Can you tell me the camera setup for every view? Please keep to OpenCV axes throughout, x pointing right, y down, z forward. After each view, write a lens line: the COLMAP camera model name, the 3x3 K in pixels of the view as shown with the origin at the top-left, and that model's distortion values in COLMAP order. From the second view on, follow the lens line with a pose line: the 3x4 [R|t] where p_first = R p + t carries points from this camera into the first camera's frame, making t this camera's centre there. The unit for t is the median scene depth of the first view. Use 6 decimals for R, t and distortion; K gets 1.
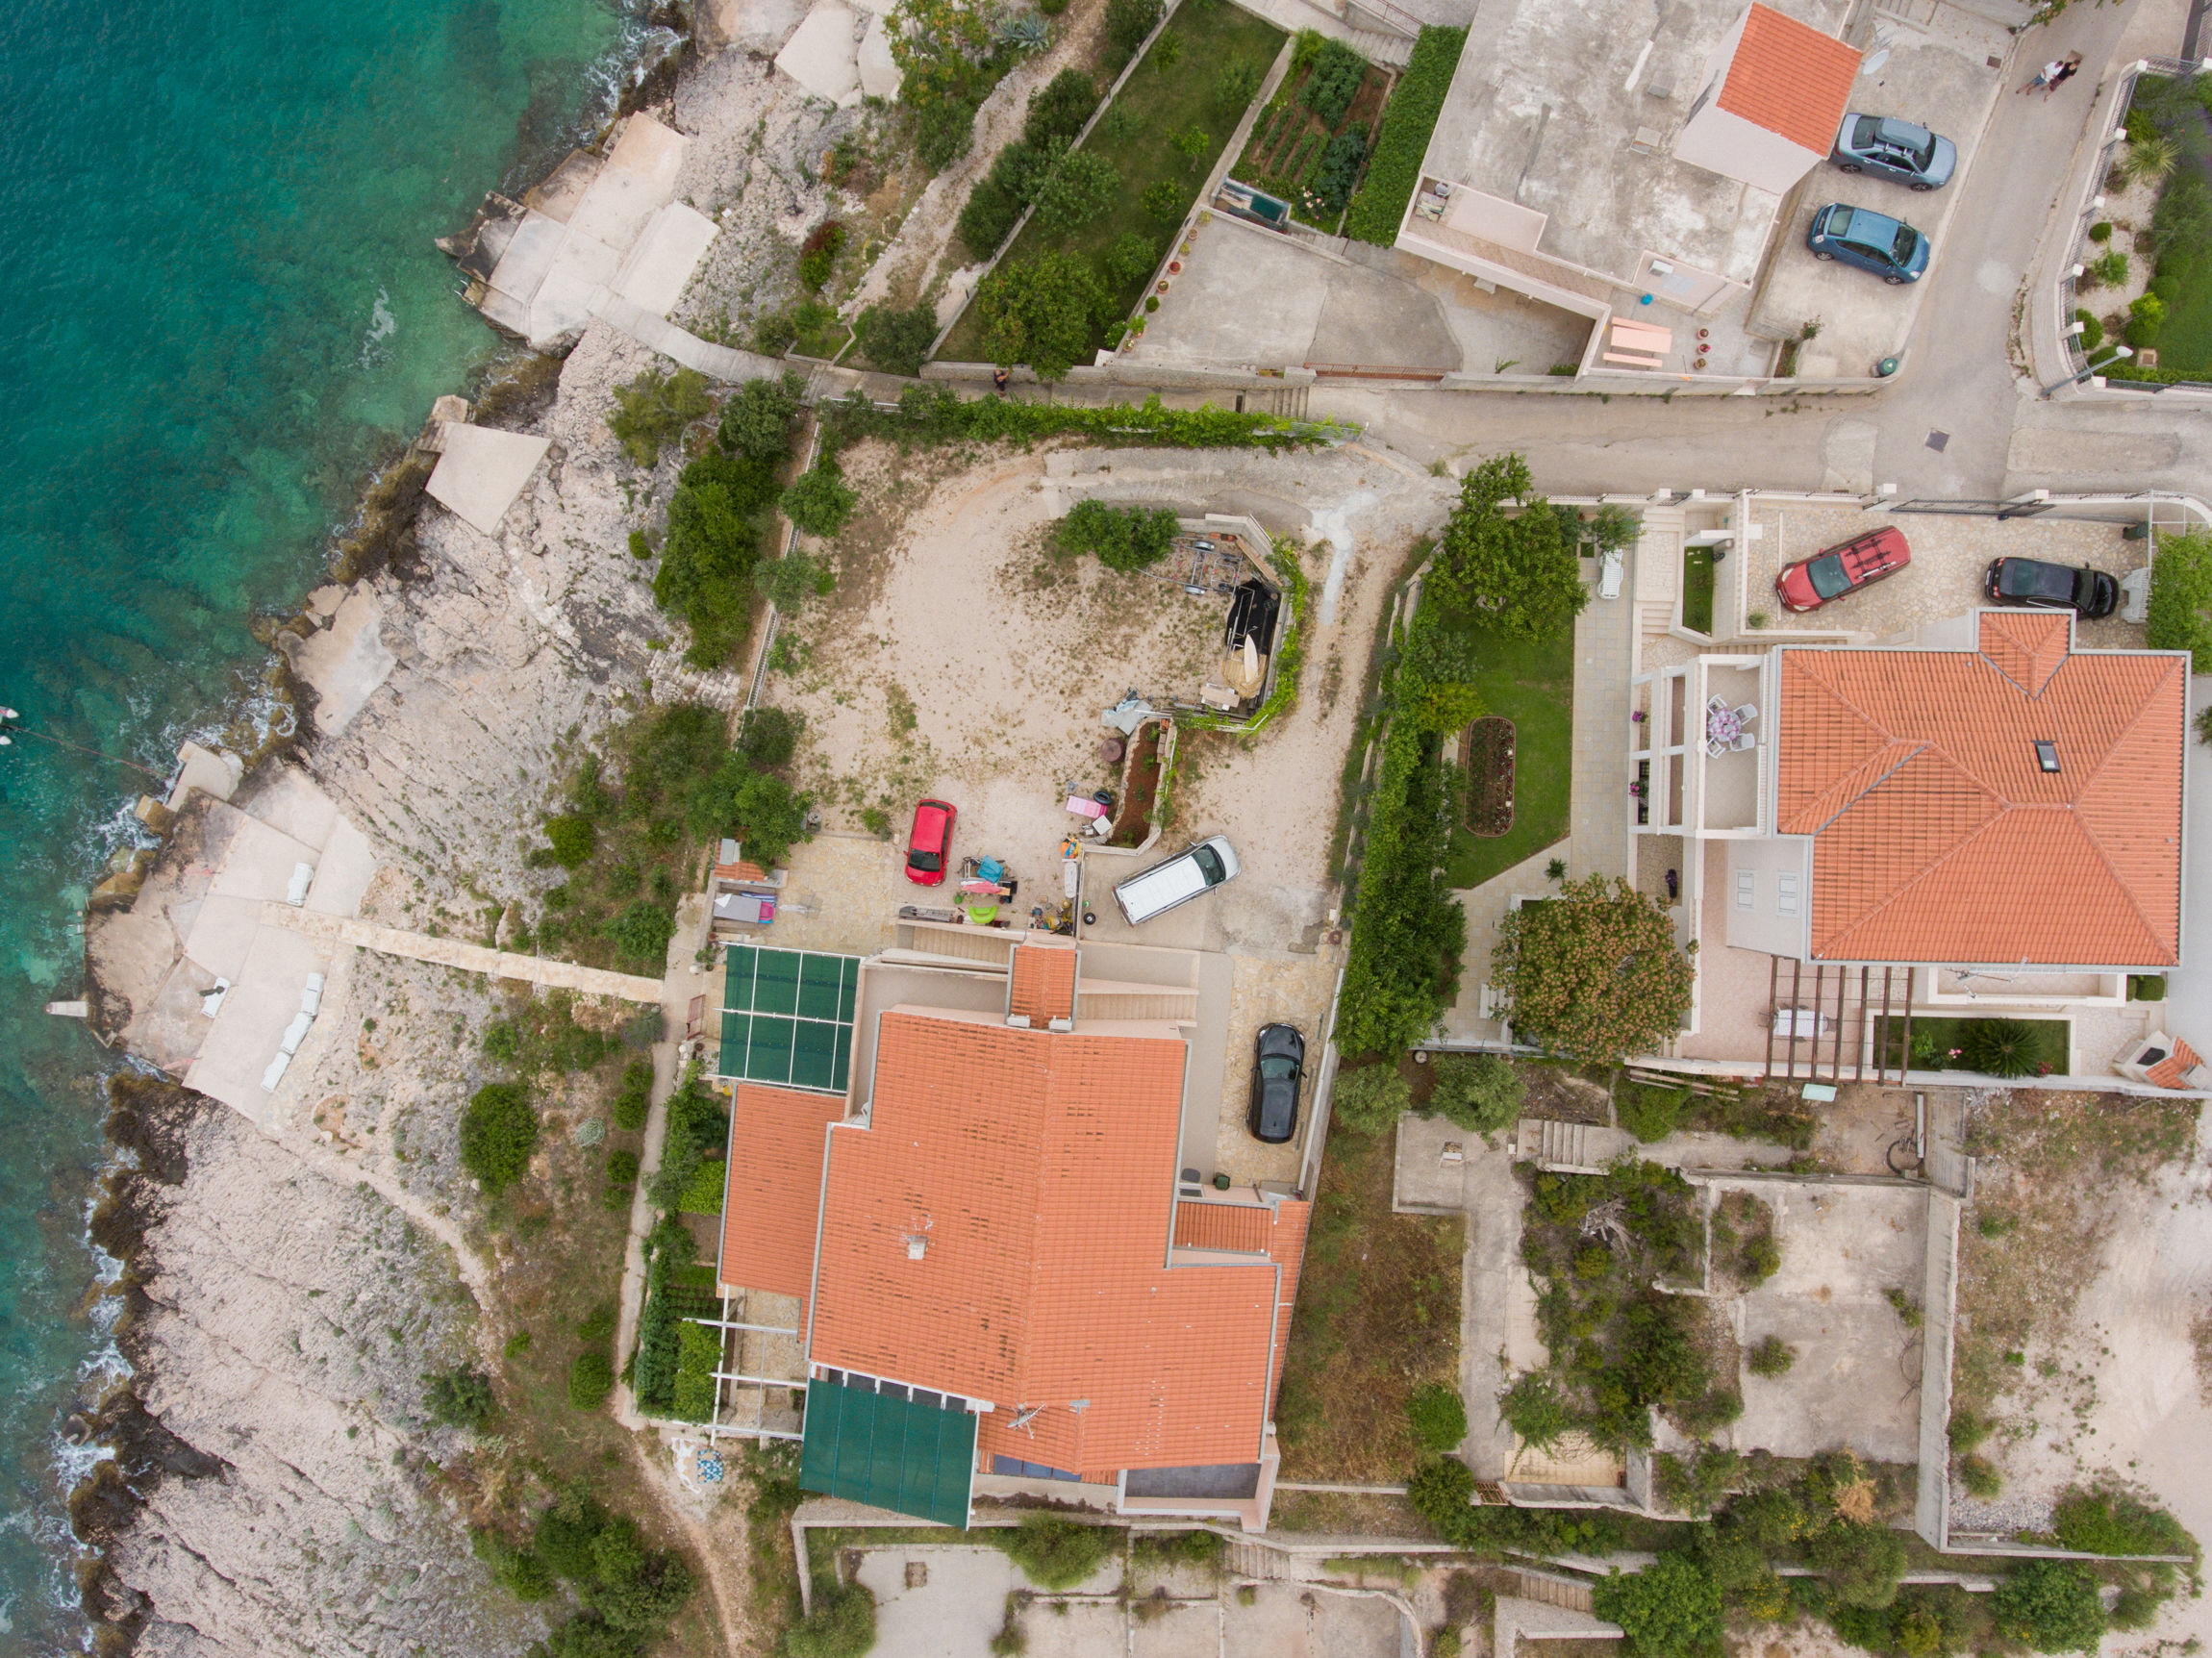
lens RADIAL K [[1253.5, 0, 1106.0], [0, 1253.5, 829.0], [0, 0, 1]] dist [-0.001339, -0.001719]
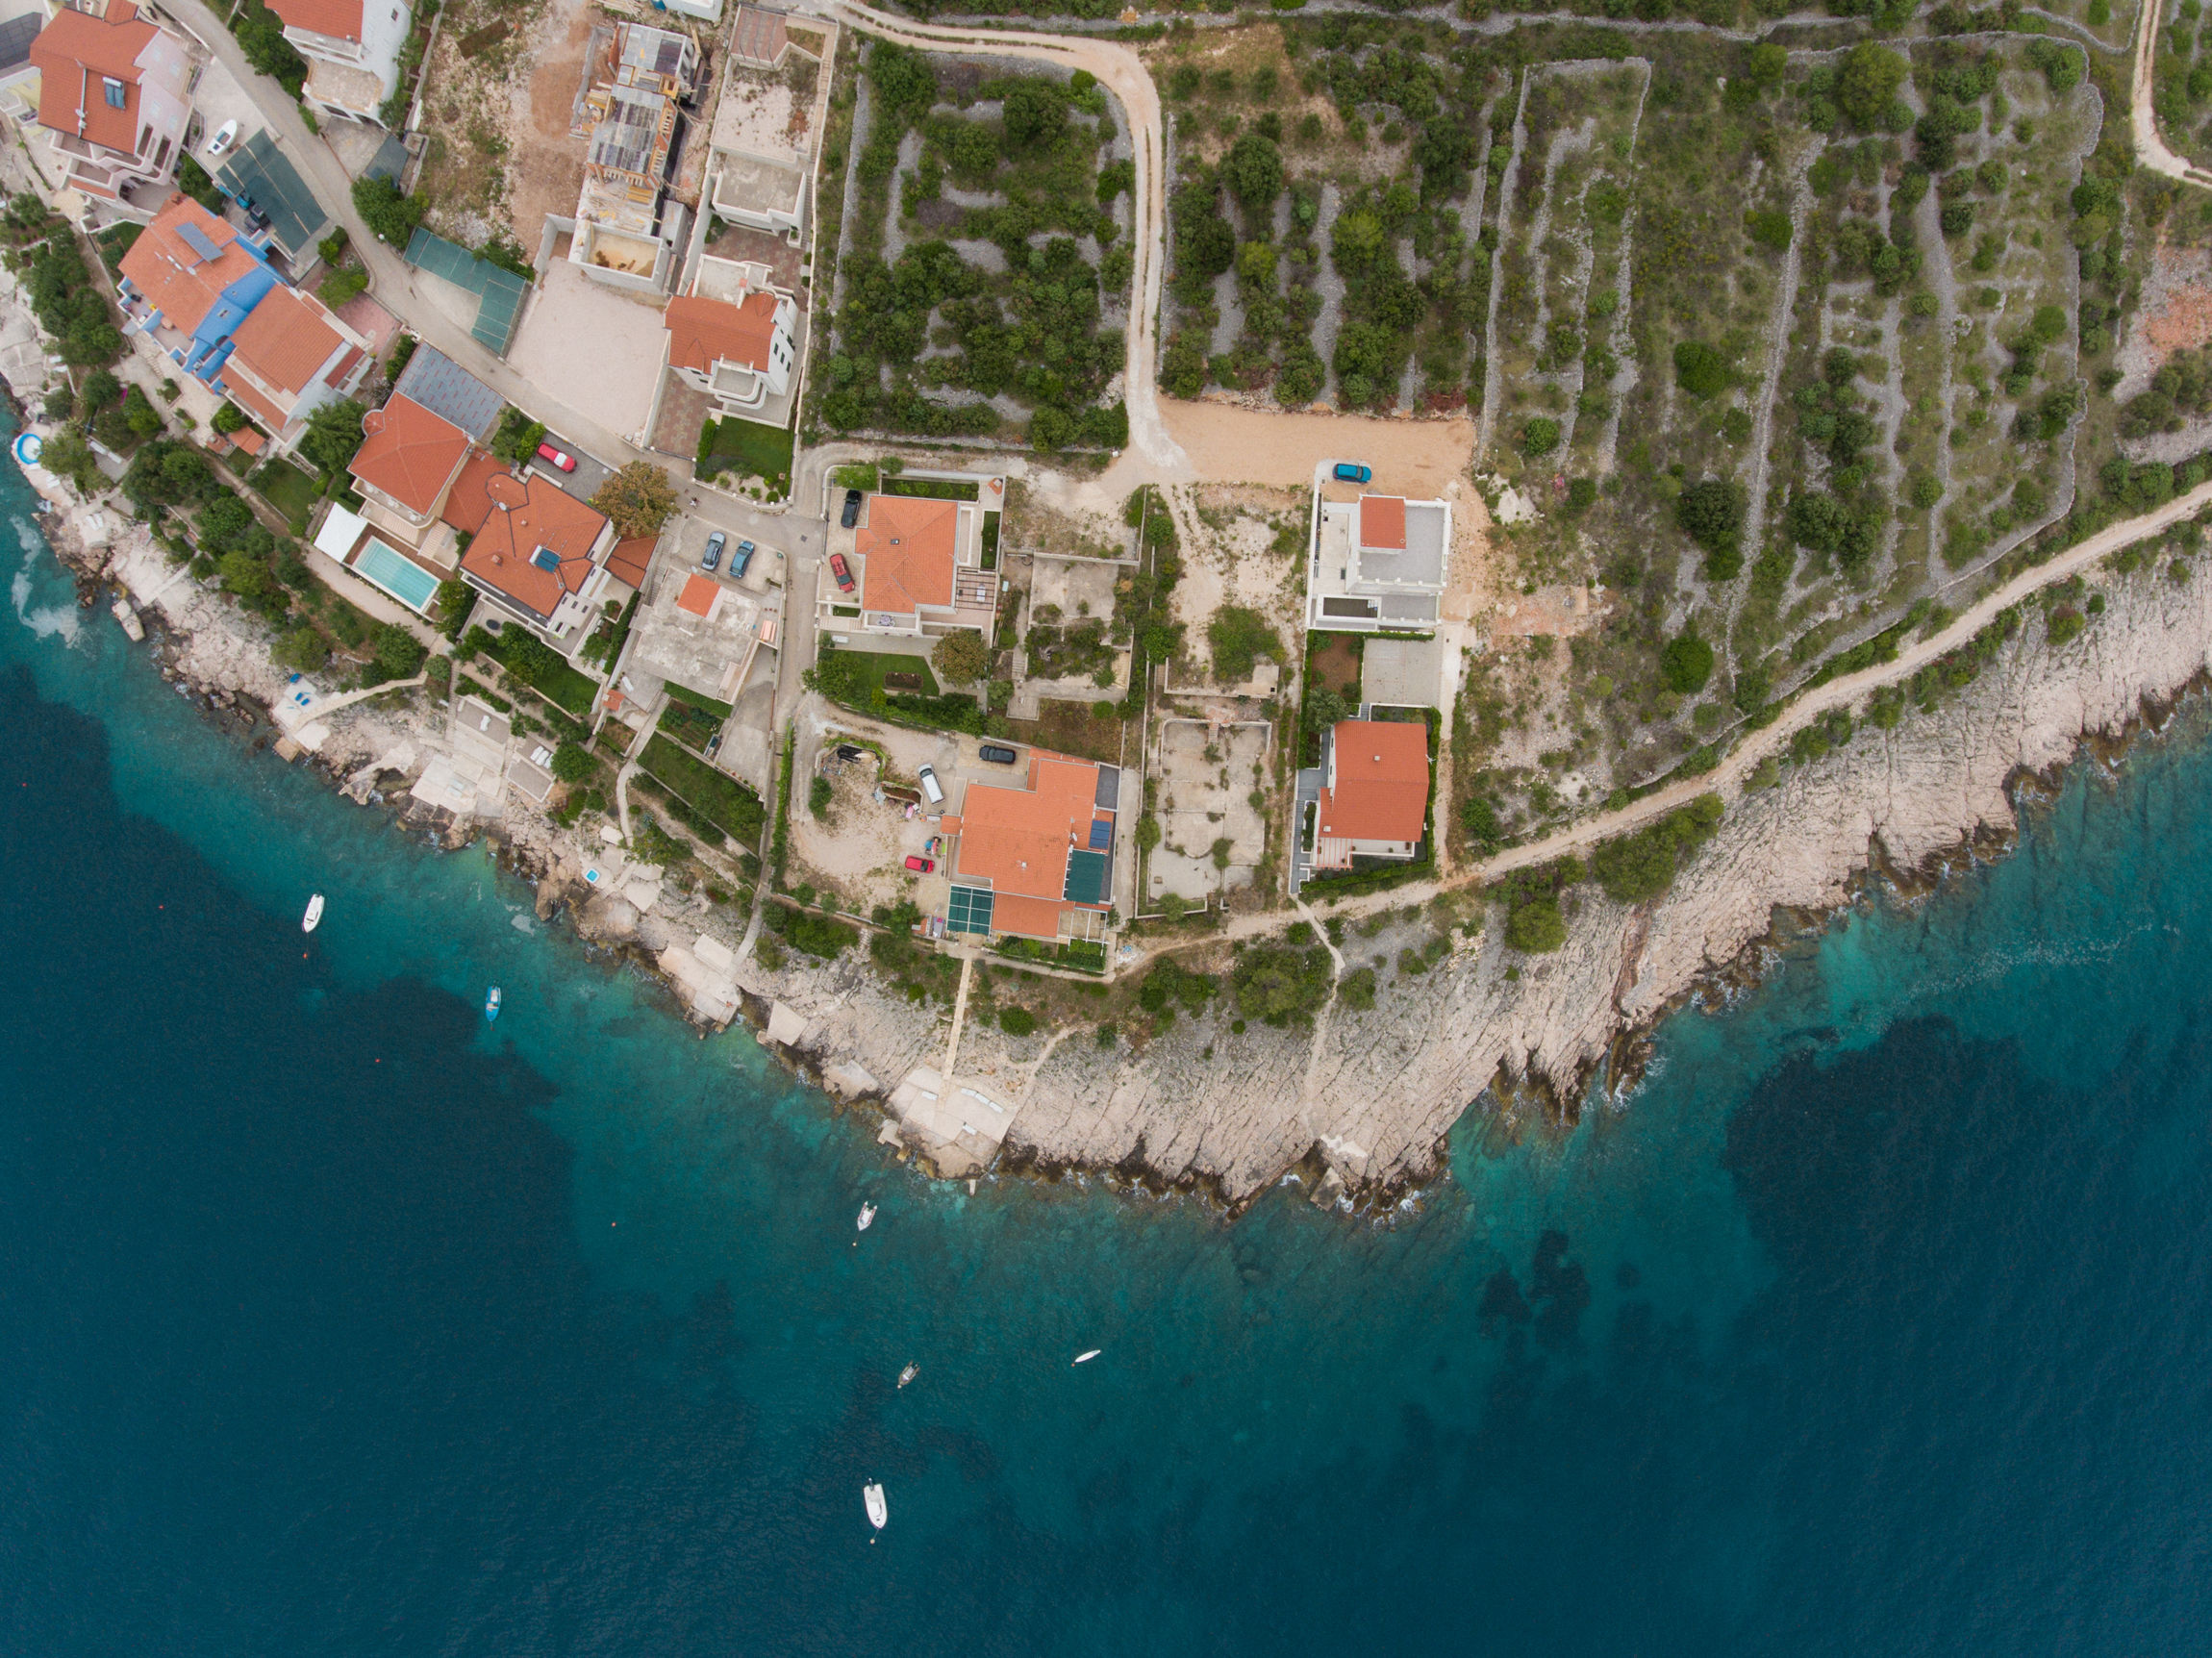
lens RADIAL K [[1253.5, 0, 1106.0], [0, 1253.5, 829.0], [0, 0, 1]] dist [-0.001339, -0.001719]
pose [[0.049372, -0.998779, 0.001429, -0.038066], [0.998776, 0.049376, 0.002800, 0.449368], [-0.002867, 0.001289, 0.999995, -2.022865]]
